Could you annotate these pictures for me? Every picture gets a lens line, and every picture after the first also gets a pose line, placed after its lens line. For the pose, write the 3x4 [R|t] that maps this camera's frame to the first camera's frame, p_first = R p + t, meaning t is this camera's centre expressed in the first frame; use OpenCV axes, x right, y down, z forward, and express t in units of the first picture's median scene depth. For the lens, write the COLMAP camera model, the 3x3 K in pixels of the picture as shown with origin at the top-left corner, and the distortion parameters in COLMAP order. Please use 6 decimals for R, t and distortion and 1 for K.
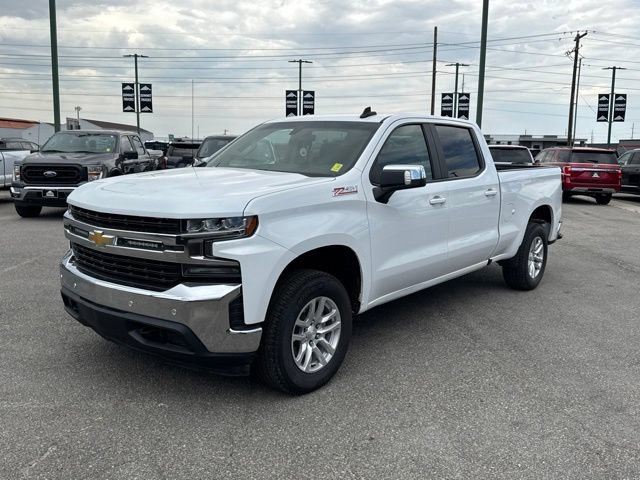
lens RADIAL K [[692.3, 0, 316.7], [0, 692.3, 246.4], [0, 0, 1]] dist [0.017097, 0.000000]
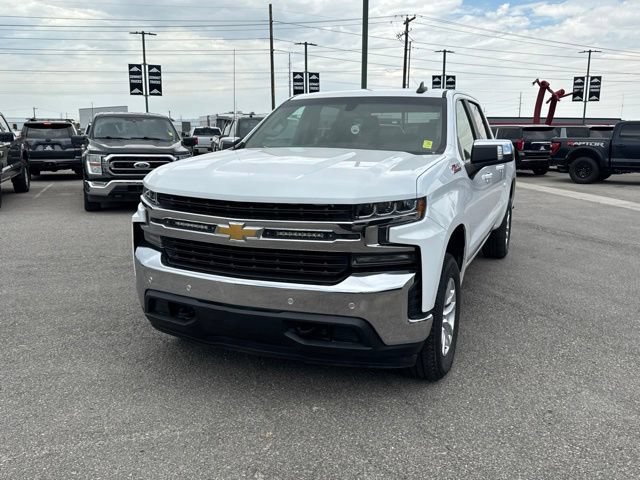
lens RADIAL K [[692.3, 0, 324.7], [0, 692.3, 239.9], [0, 0, 1]] dist [0.017097, 0.000000]
pose [[0.939545, -0.063056, 0.336571, -0.435749], [0.055919, 0.997958, 0.030866, -0.018414], [-0.337830, -0.010179, 0.941152, 0.121572]]
